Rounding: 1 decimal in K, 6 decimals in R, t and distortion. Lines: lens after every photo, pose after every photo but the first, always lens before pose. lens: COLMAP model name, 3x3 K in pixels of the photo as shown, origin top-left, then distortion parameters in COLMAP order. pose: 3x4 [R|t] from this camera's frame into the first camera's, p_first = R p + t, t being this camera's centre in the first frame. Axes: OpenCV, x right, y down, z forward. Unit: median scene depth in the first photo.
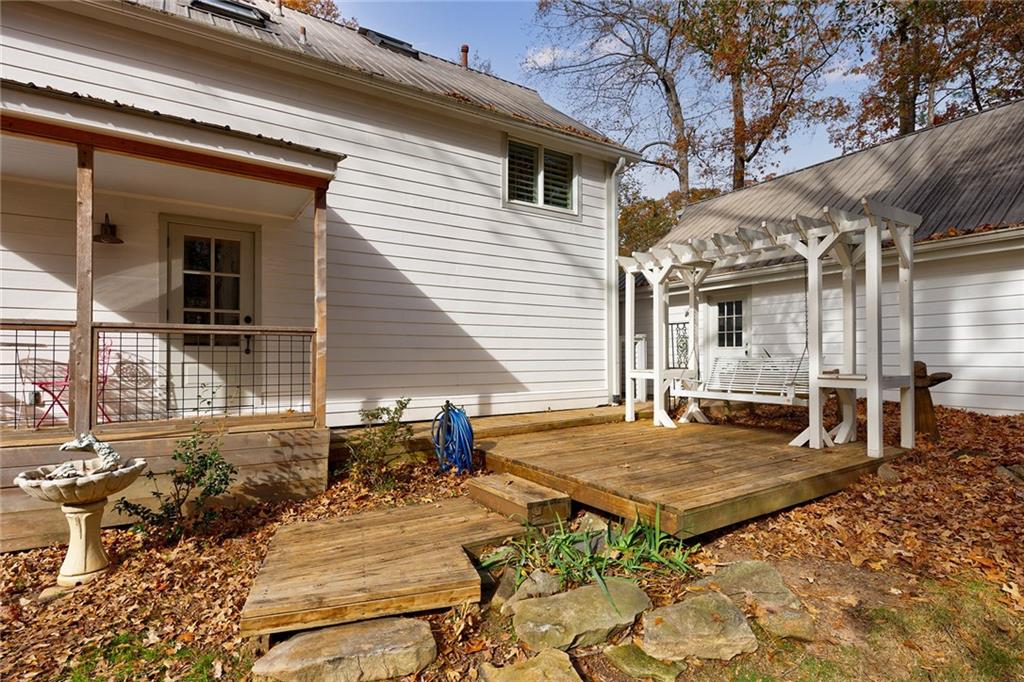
lens RADIAL K [[511.7, 0, 512.0], [0, 511.7, 341.0], [0, 0, 1]] dist [0.014824, -0.000411]
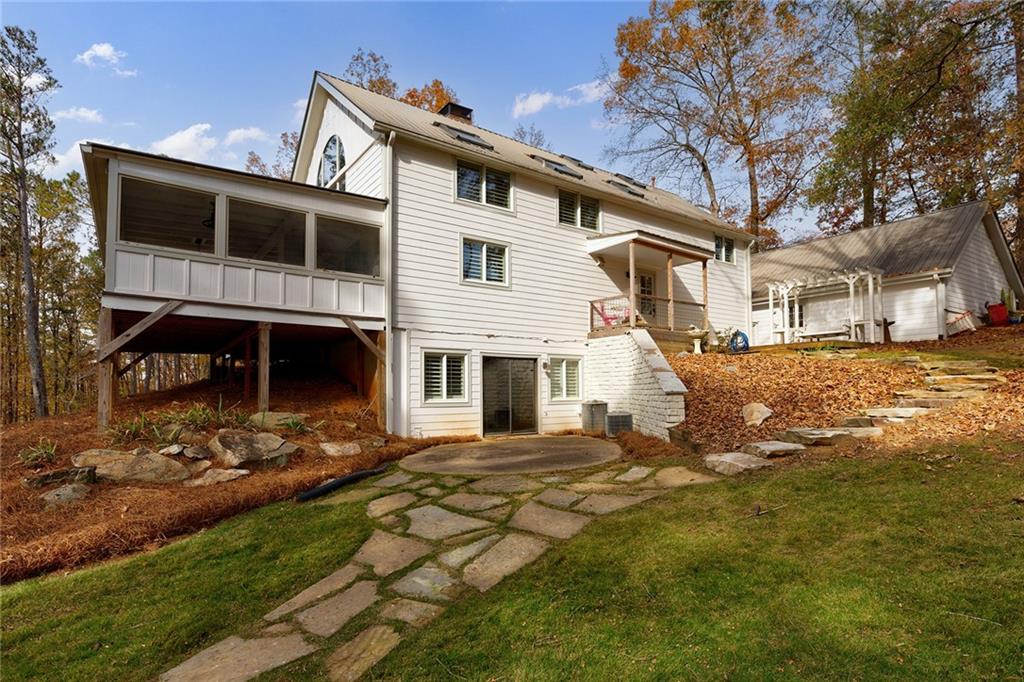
lens RADIAL K [[508.0, 0, 508.5], [0, 508.0, 358.2], [0, 0, 1]] dist [0.000815, 0.000021]
pose [[0.999165, -0.003595, 0.040686, -1.089869], [0.004753, 0.999585, -0.028401, 0.247884], [-0.040567, 0.028570, 0.998768, -1.332270]]
